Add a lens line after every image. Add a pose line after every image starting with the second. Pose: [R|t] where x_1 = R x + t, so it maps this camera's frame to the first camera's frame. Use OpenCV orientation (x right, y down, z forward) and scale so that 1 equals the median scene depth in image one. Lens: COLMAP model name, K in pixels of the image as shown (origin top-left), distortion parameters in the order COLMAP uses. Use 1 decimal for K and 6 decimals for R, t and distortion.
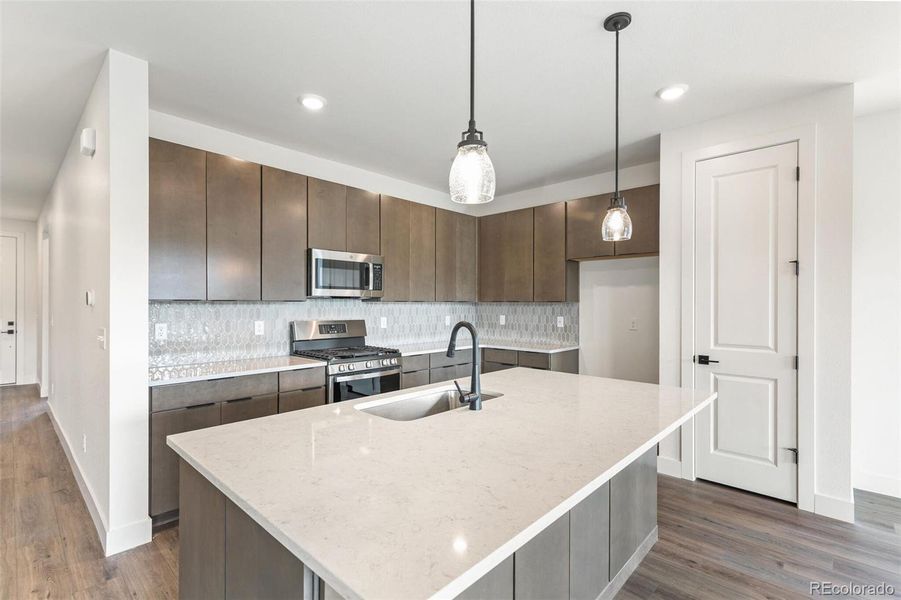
lens RADIAL K [[417.8, 0, 453.1], [0, 417.8, 304.6], [0, 0, 1]] dist [-0.000795, 0.000231]
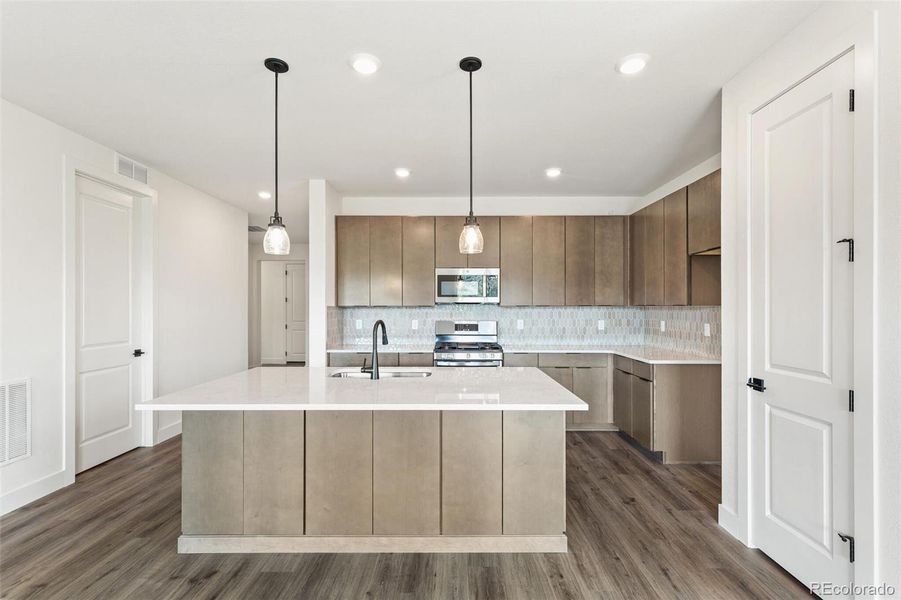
lens RADIAL K [[417.8, 0, 450.6], [0, 417.8, 309.0], [0, 0, 1]] dist [-0.000795, 0.000231]
pose [[0.670591, -0.000001, -0.741828, 0.728075], [0.000024, 1.000000, 0.000020, 0.000347], [0.741828, -0.000031, 0.670591, 0.107547]]
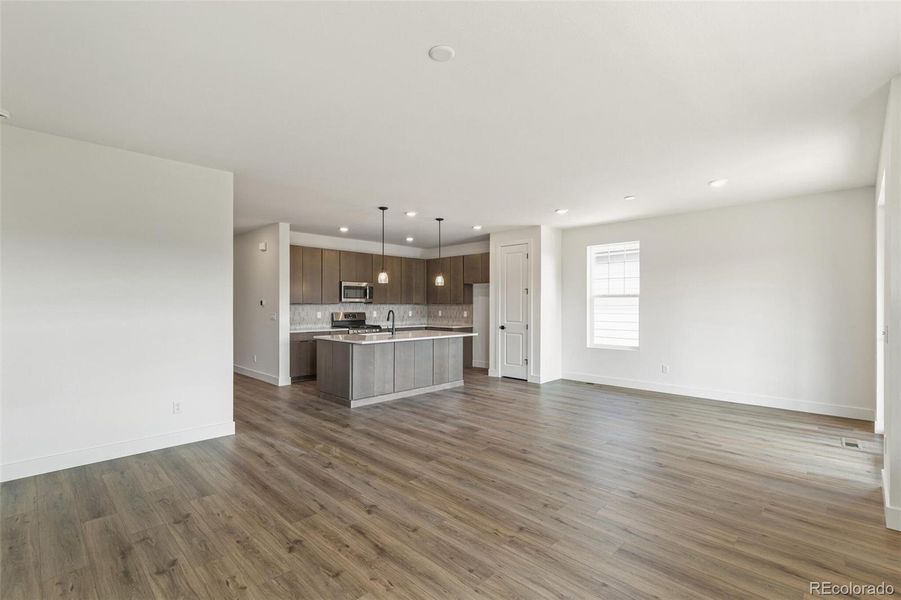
lens RADIAL K [[435.2, 0, 469.3], [0, 435.2, 296.5], [0, 0, 1]] dist [0.083228, 0.002132]
pose [[0.999939, 0.000460, 0.011077, 0.349403], [-0.000223, 0.999772, -0.021342, 0.003879], [-0.011084, 0.021338, 0.999711, -1.467495]]
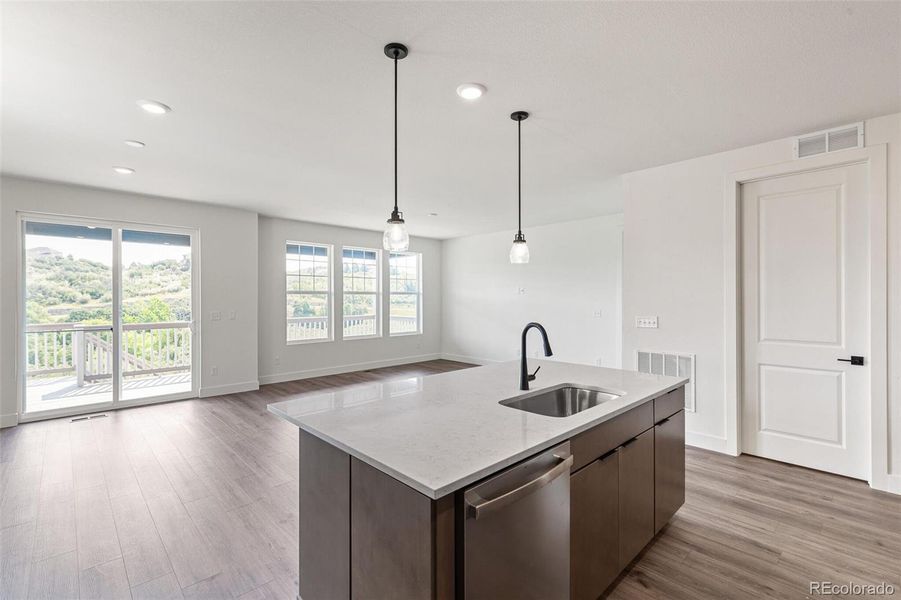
lens RADIAL K [[417.8, 0, 456.8], [0, 417.8, 298.5], [0, 0, 1]] dist [-0.000795, 0.000231]
pose [[-0.998211, 0.001800, 0.059758, 0.099091], [0.001917, 0.999996, 0.001911, -0.019178], [-0.059755, 0.002022, -0.998211, 1.251270]]
